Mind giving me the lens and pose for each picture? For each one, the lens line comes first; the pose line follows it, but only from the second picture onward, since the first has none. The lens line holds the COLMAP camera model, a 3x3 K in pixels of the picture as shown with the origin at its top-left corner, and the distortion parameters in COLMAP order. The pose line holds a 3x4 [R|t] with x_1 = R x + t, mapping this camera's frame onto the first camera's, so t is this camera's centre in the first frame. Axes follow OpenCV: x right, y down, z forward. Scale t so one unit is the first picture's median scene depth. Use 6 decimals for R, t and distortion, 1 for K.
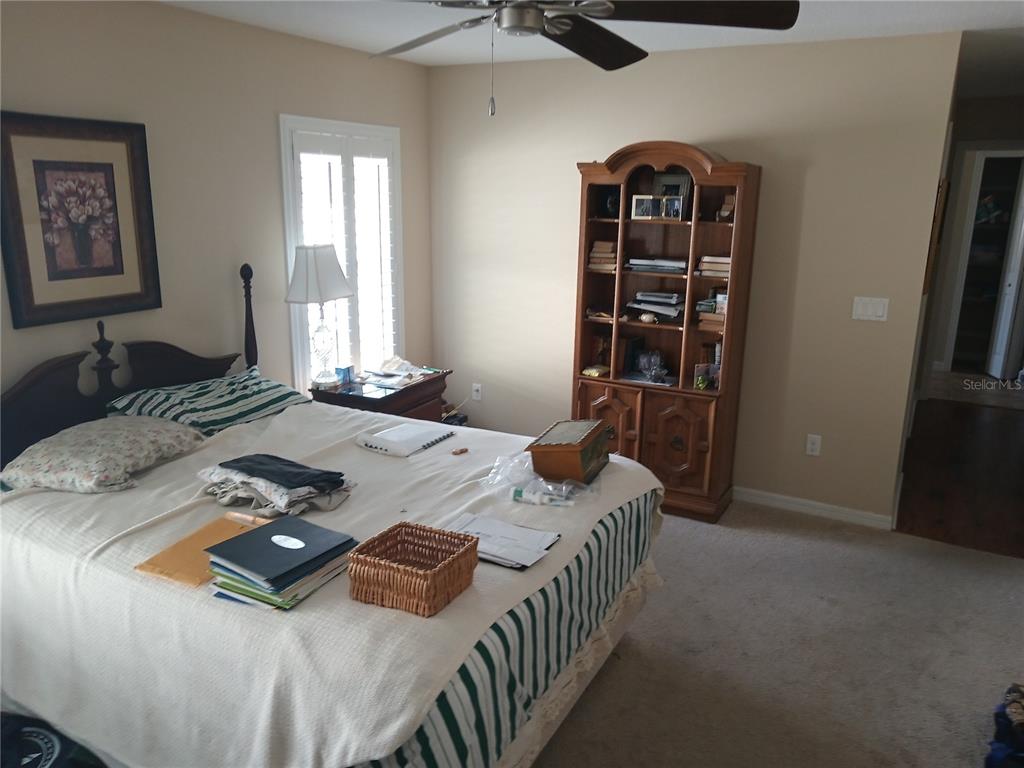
lens RADIAL K [[766.7, 0, 517.6], [0, 766.7, 382.9], [0, 0, 1]] dist [-0.005274, 0.004354]
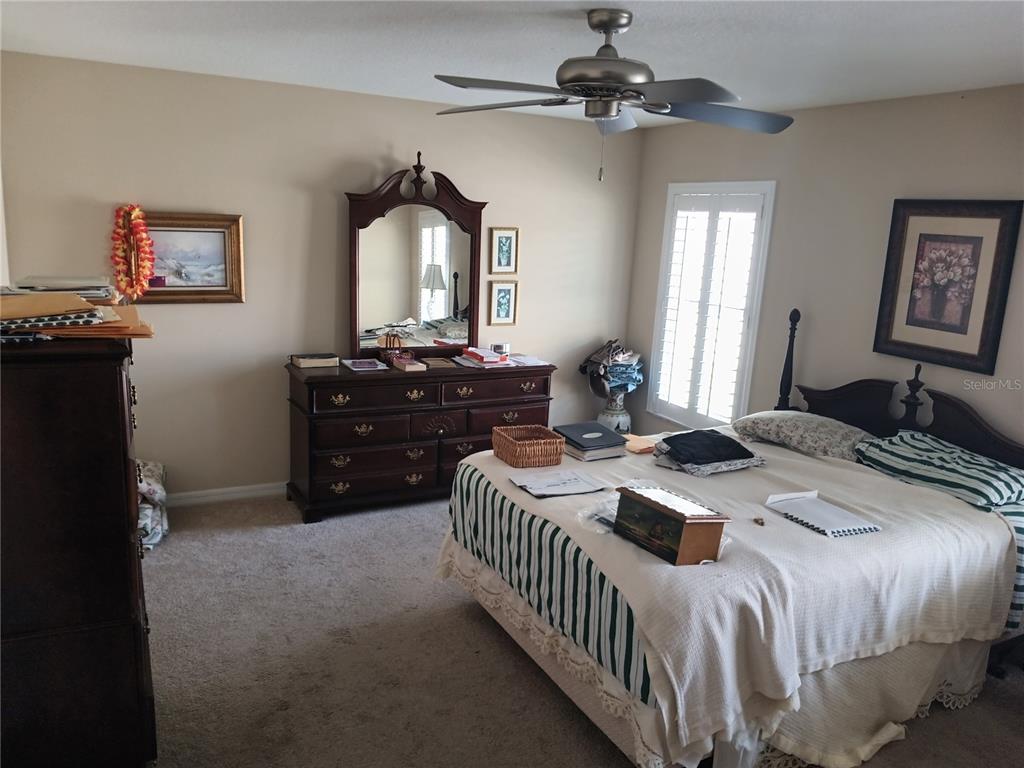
lens RADIAL K [[766.7, 0, 517.6], [0, 766.7, 382.9], [0, 0, 1]] dist [-0.005274, 0.004354]
pose [[-0.577650, 0.113803, -0.808313, 0.801566], [-0.277297, 0.903989, 0.325440, -0.273785], [0.767741, 0.412133, -0.490632, 1.132449]]
